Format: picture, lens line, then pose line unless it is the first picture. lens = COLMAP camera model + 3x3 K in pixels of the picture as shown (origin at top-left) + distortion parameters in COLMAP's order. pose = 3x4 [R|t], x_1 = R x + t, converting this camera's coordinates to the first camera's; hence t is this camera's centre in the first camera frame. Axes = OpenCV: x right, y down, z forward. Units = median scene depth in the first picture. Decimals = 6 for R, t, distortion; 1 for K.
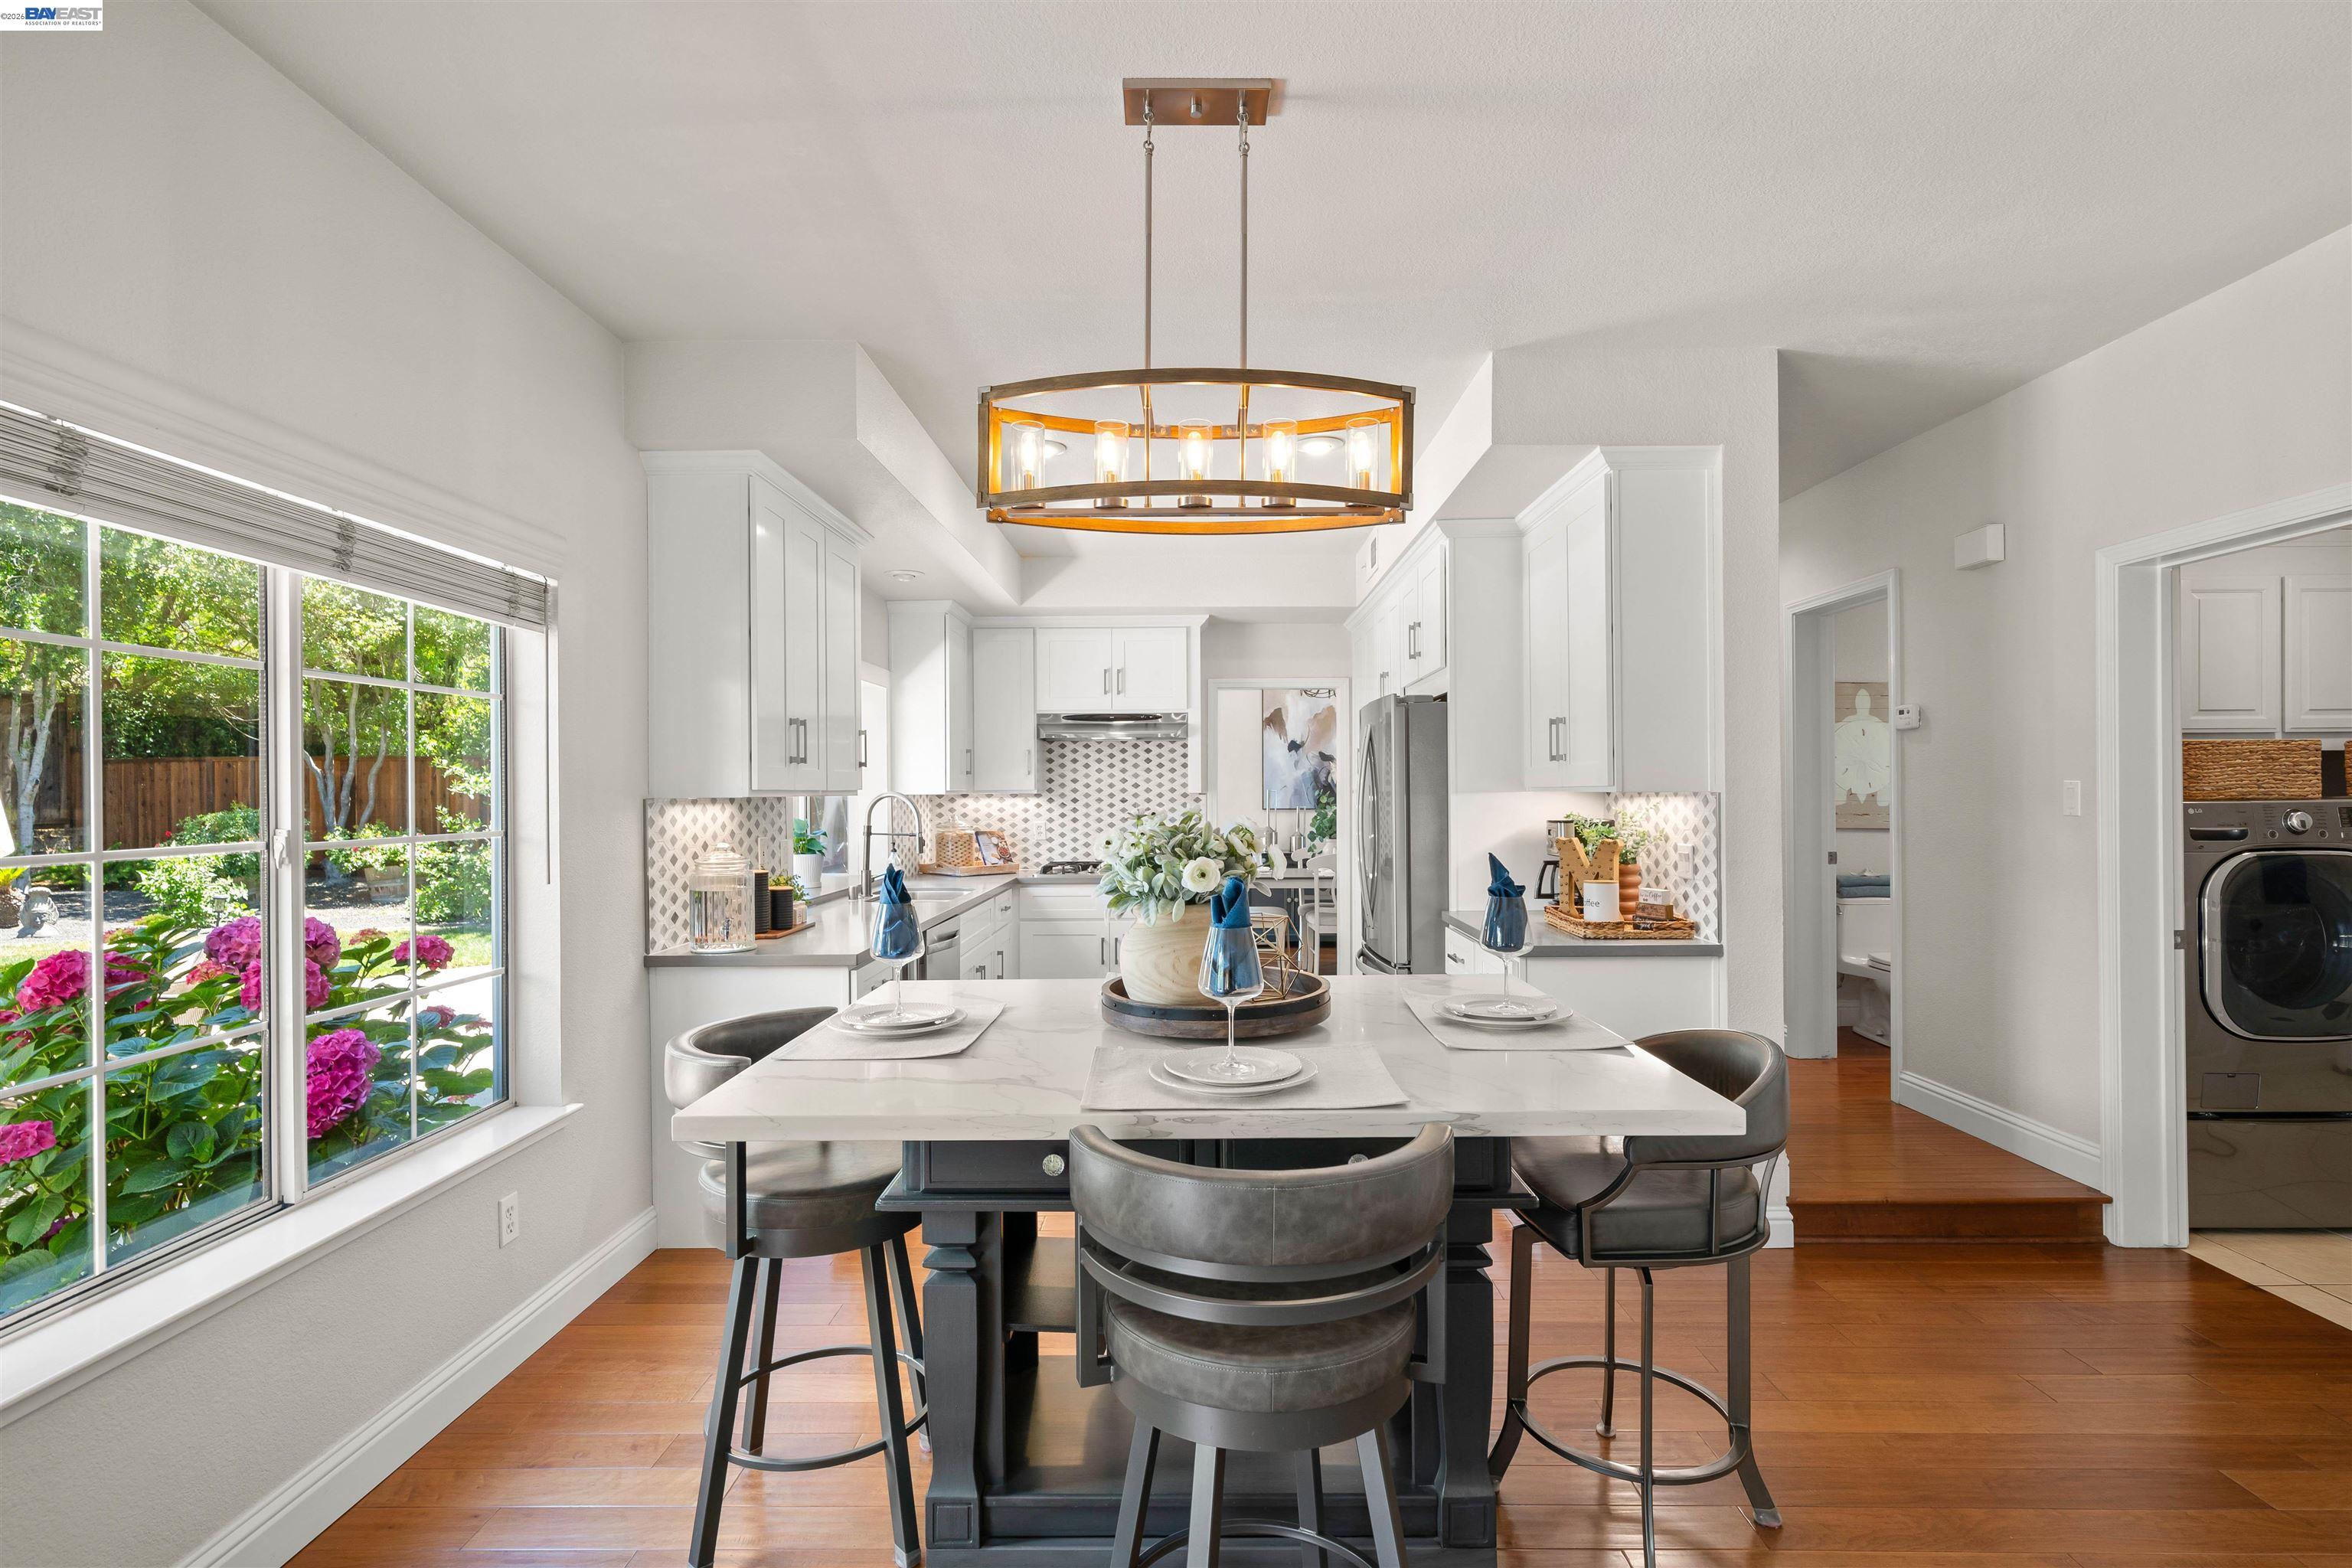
lens RADIAL K [[1137.0, 0, 1178.7], [0, 1137.0, 787.4], [0, 0, 1]] dist [-0.014942, 0.006101]
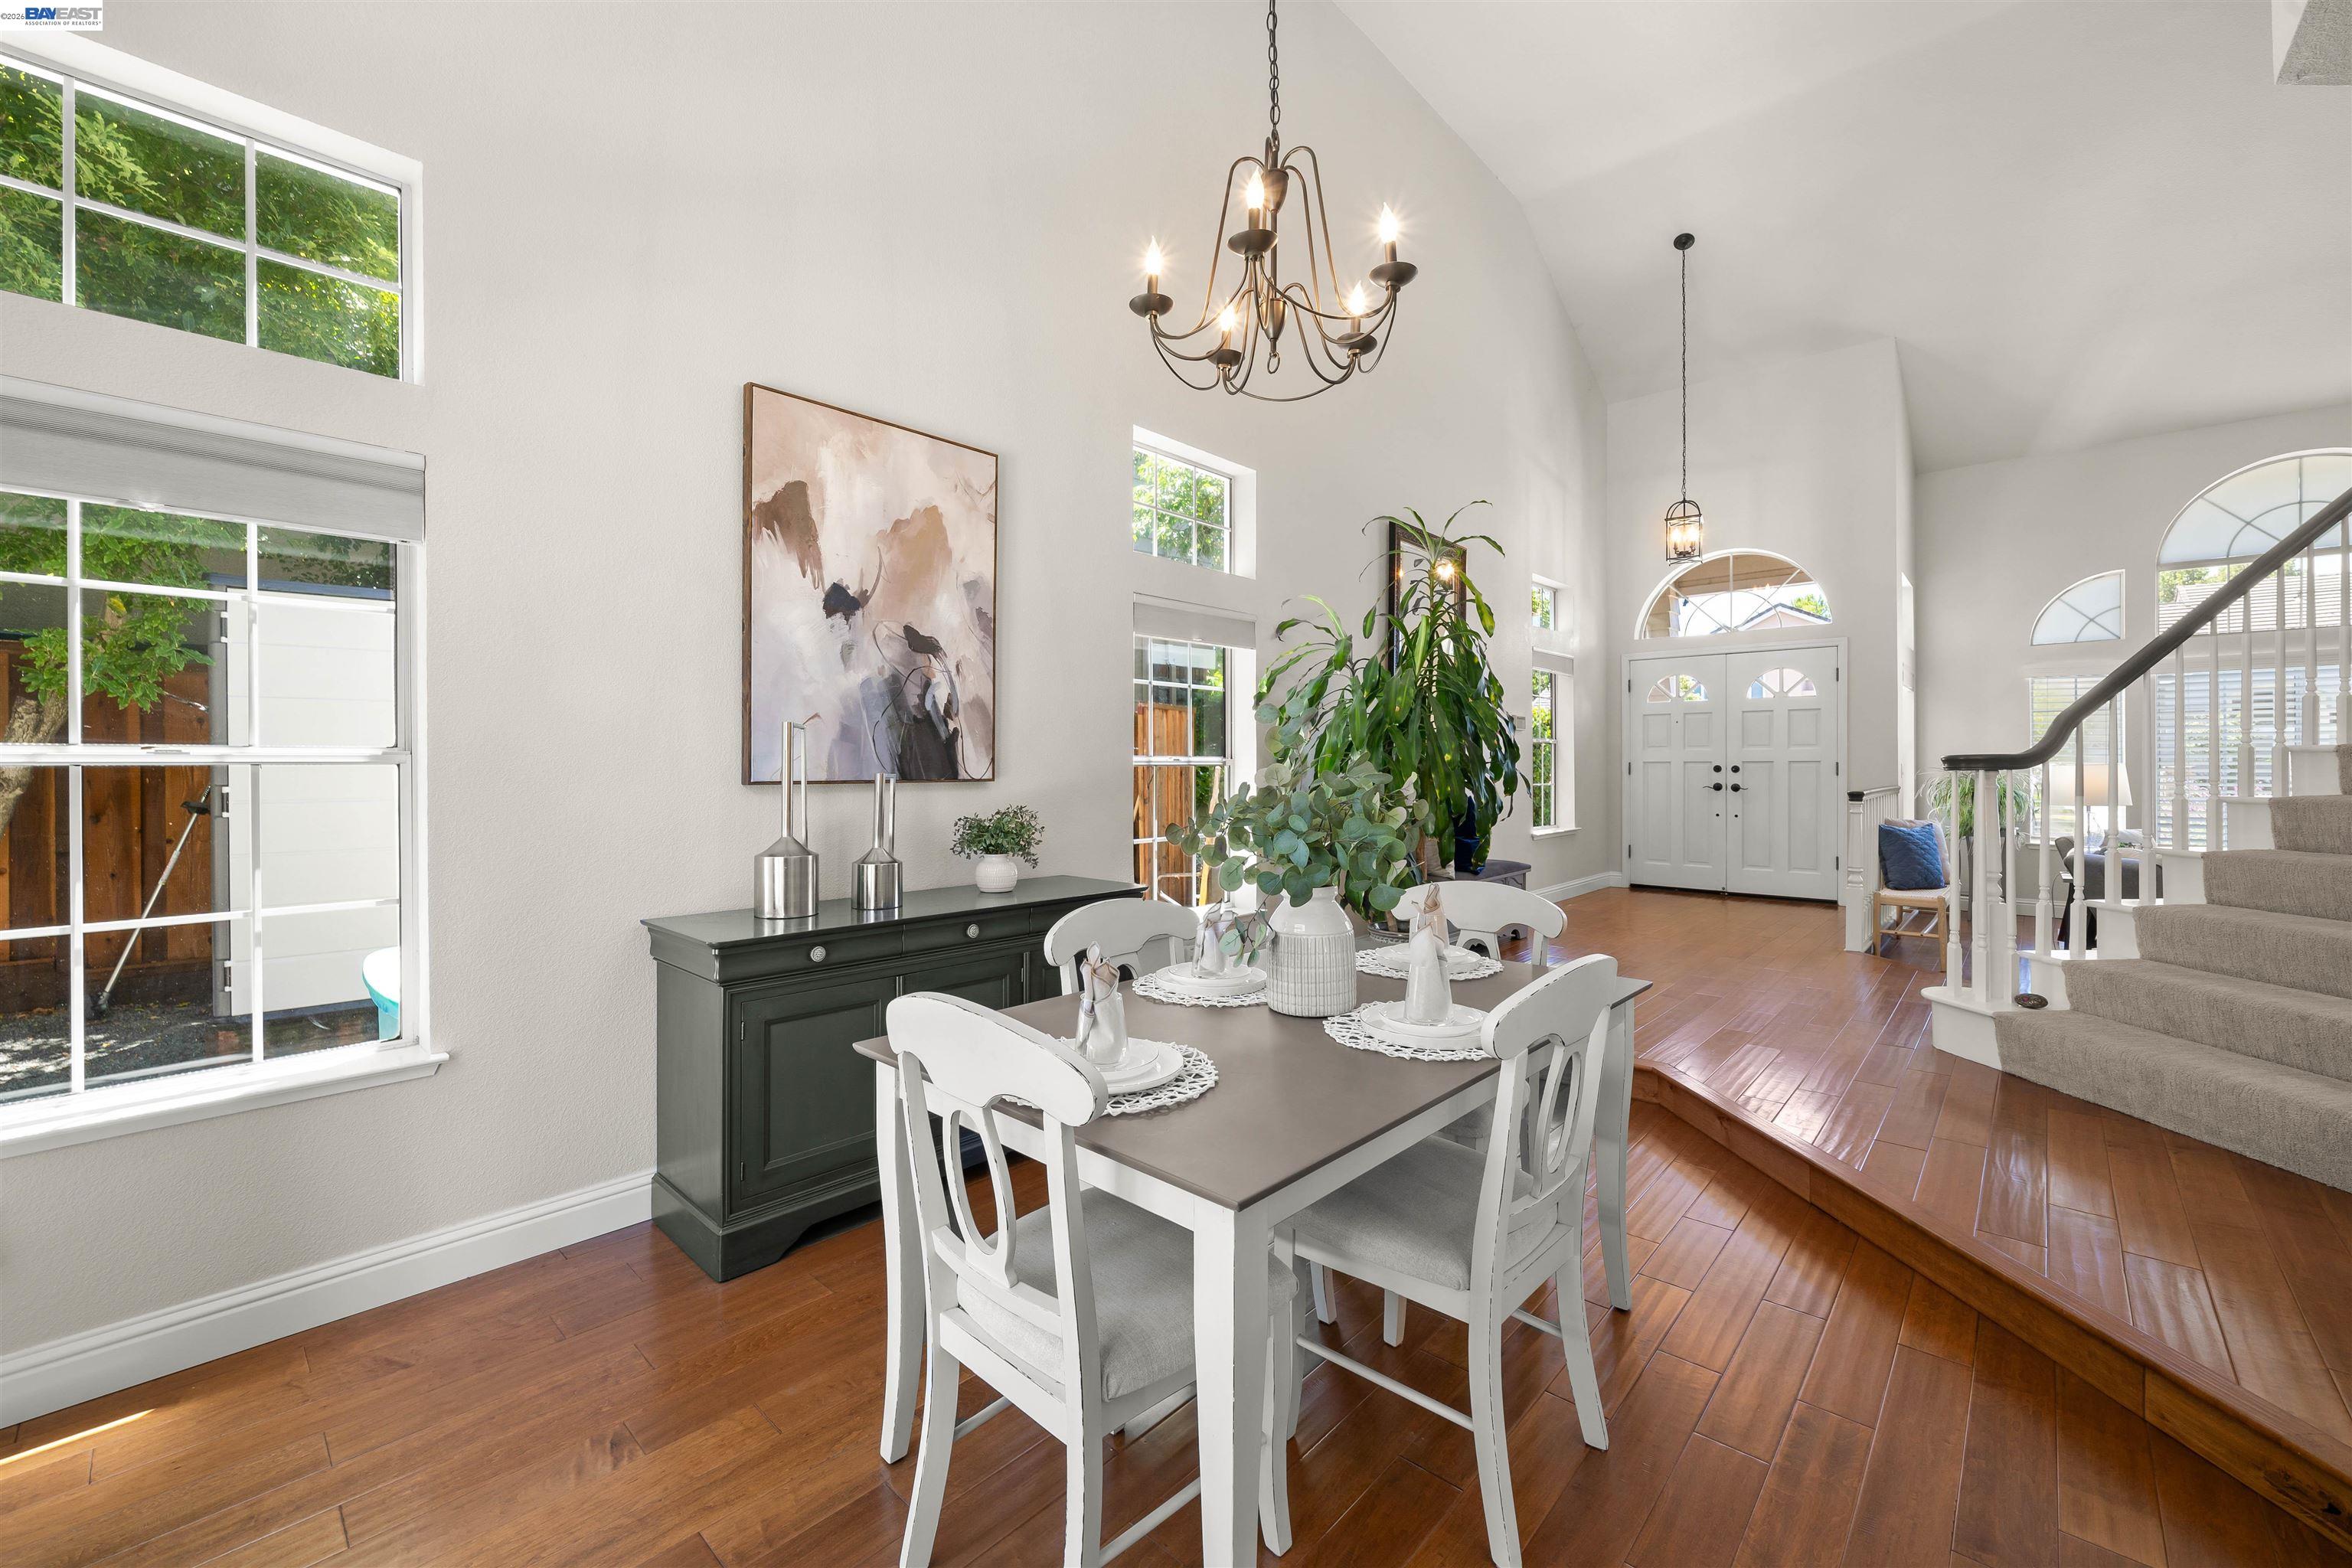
lens RADIAL K [[920.4, 0, 1156.8], [0, 920.4, 772.1], [0, 0, 1]] dist [-0.005047, -0.000114]
pose [[0.677272, -0.002379, 0.735729, -0.059146], [0.000190, 0.999995, 0.003058, 0.022284], [-0.735733, -0.001931, 0.677269, 1.094657]]
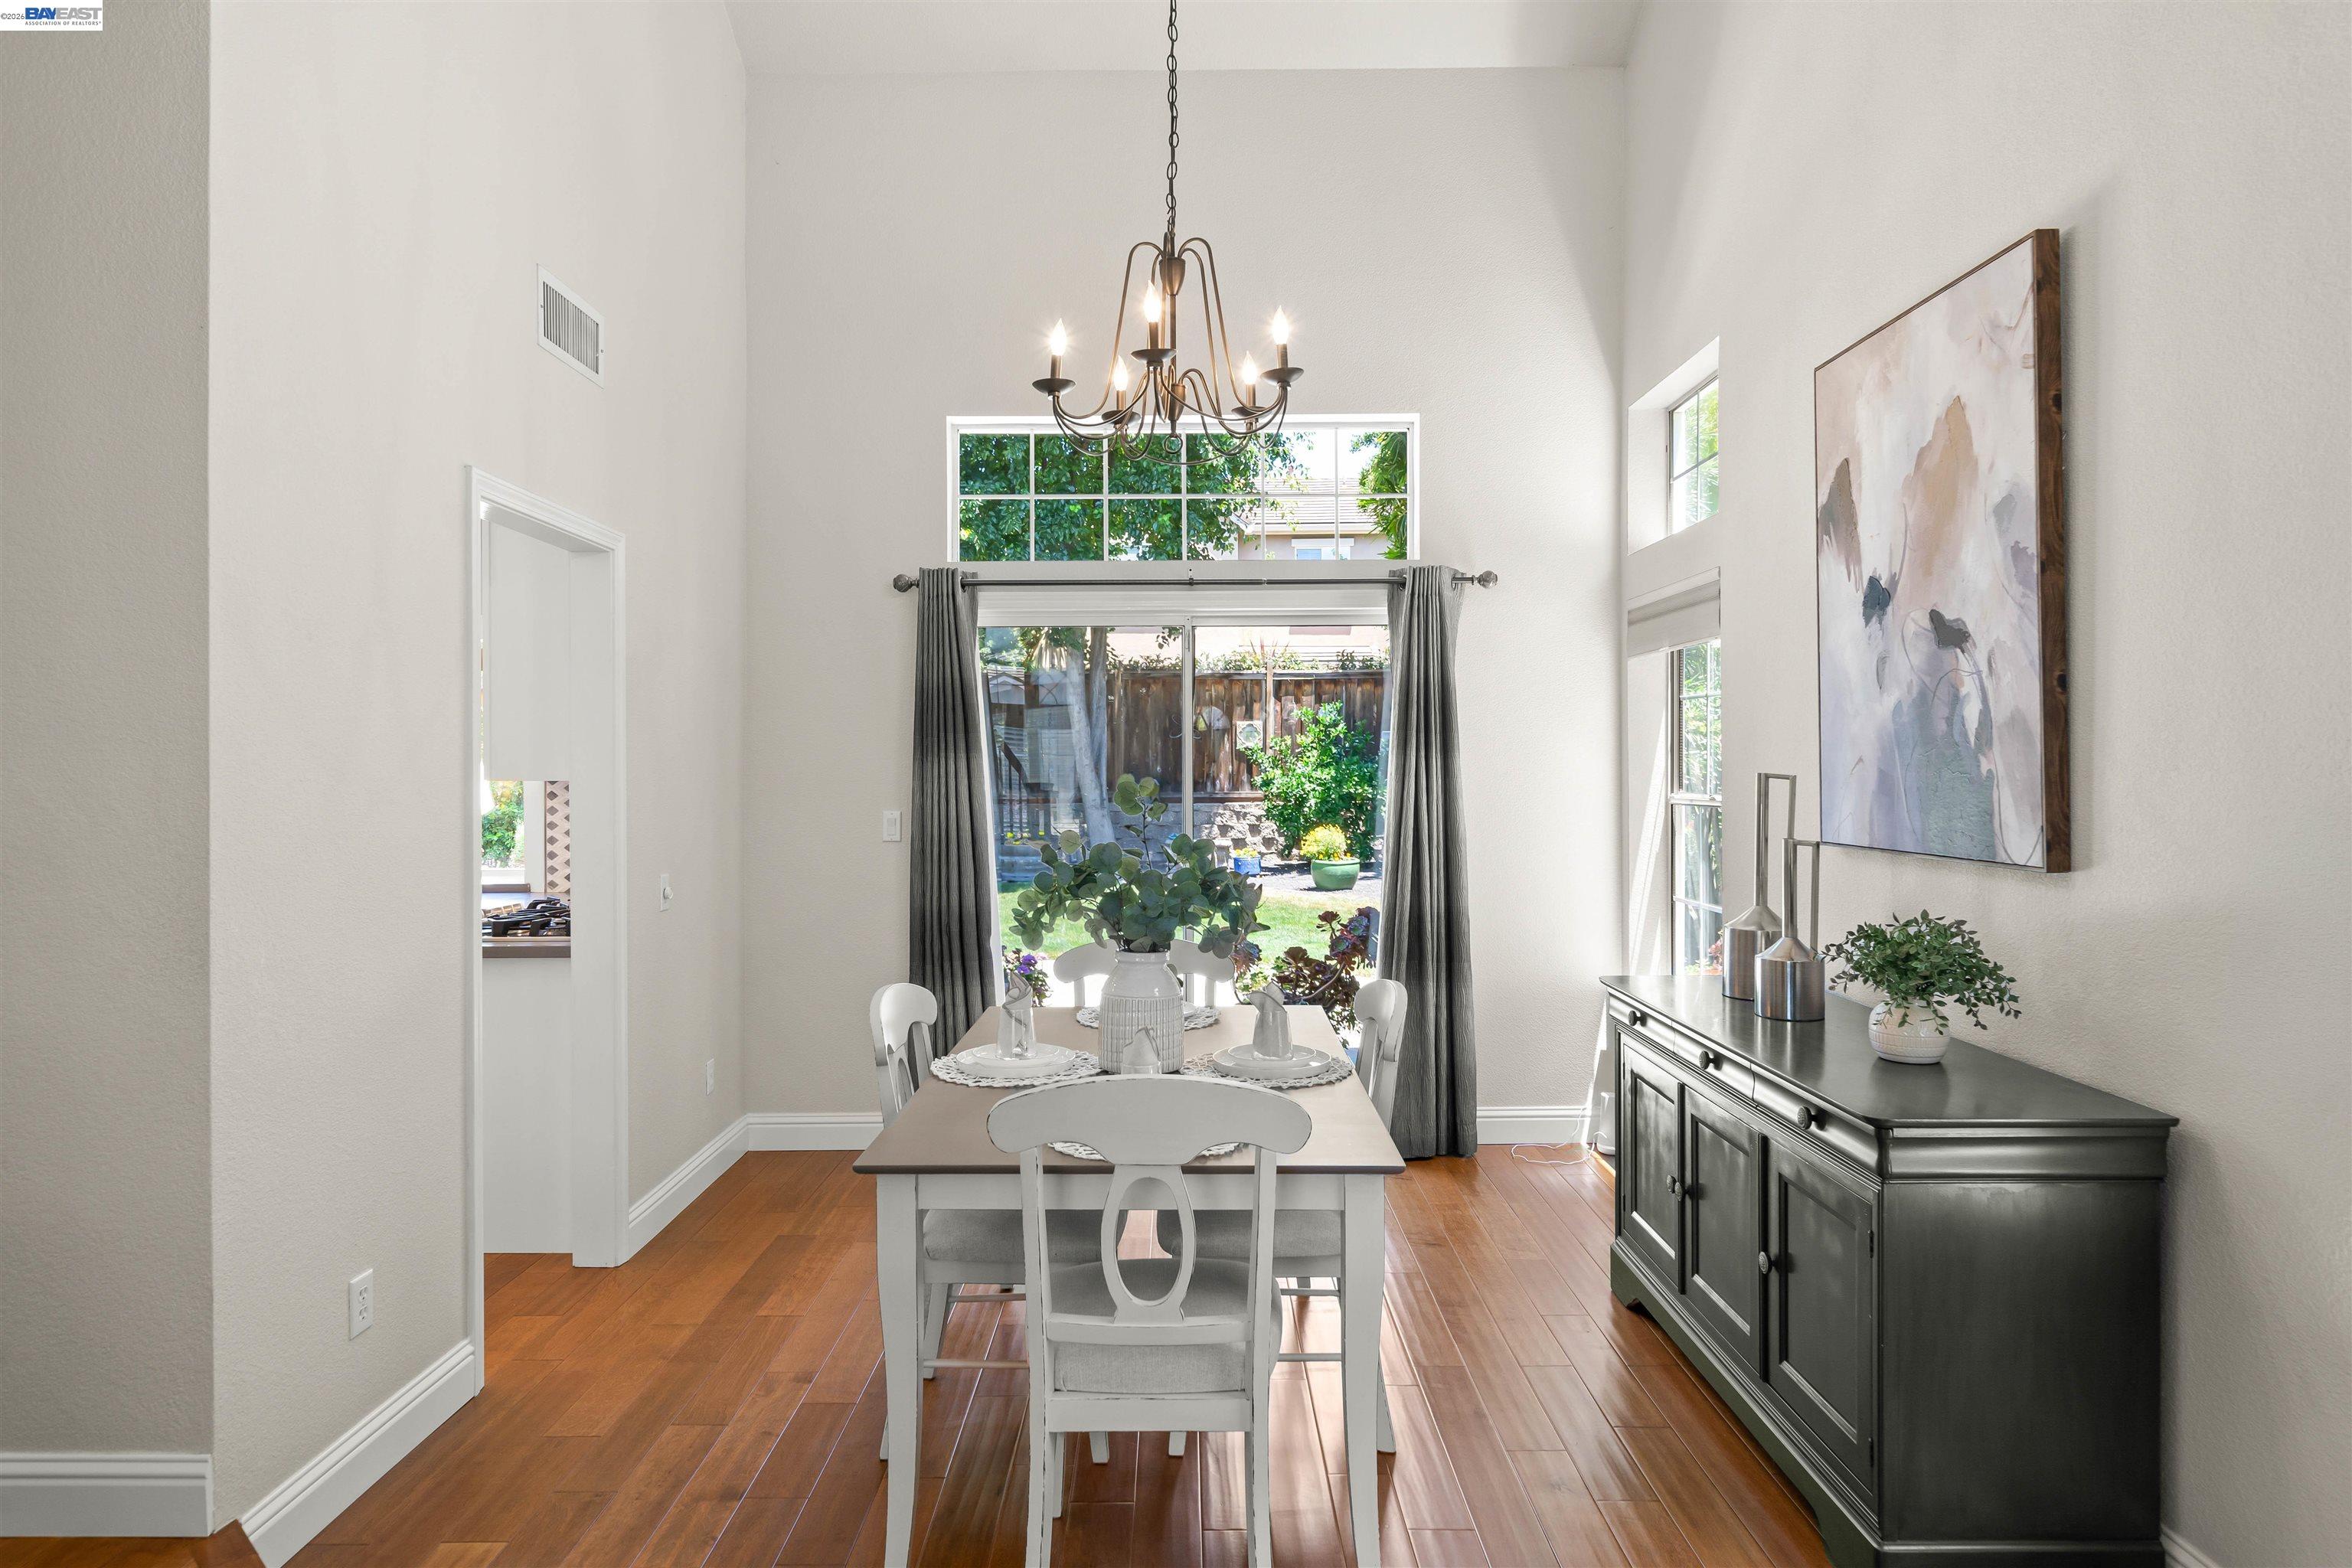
lens RADIAL K [[1357.6, 0, 1172.6], [0, 1357.6, 776.1], [0, 0, 1]] dist [0.004958, -0.000458]
pose [[0.021734, 0.009608, -0.999718, 0.589137], [0.003186, 0.999948, 0.009679, -0.001143], [0.999759, -0.003395, 0.021703, 1.242694]]
